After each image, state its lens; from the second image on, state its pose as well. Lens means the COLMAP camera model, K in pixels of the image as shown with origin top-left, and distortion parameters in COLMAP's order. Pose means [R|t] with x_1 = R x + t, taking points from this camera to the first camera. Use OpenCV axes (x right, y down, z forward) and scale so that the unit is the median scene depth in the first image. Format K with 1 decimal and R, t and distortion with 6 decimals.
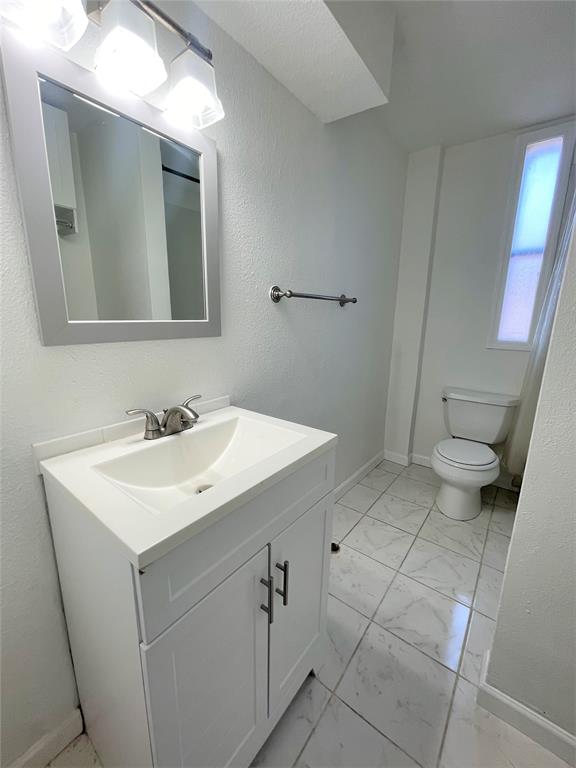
lens RADIAL K [[313.1, 0, 288.1], [0, 313.1, 382.8], [0, 0, 1]] dist [-0.001717, -0.000777]
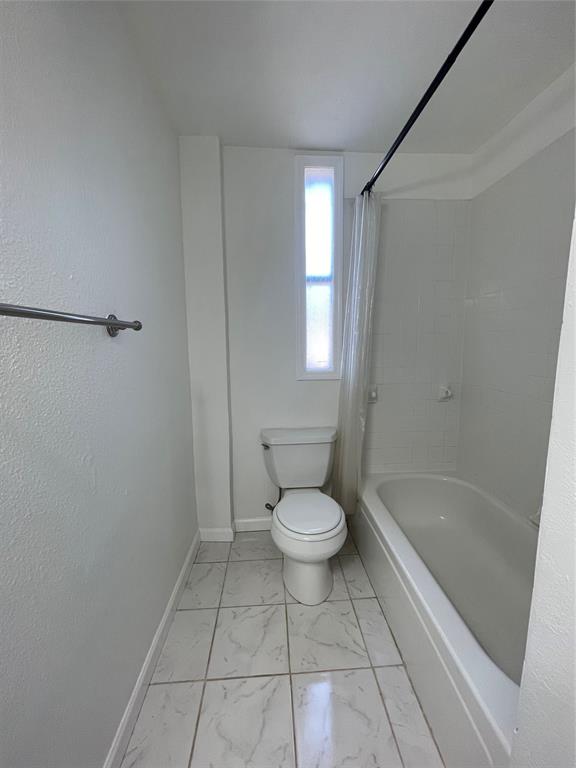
lens RADIAL K [[313.1, 0, 286.9], [0, 313.1, 380.2], [0, 0, 1]] dist [-0.001717, -0.000777]
pose [[0.760713, -0.102082, 0.641011, 0.038923], [0.171340, 0.984109, -0.046615, -0.076741], [-0.626066, 0.145291, 0.766115, 0.344532]]
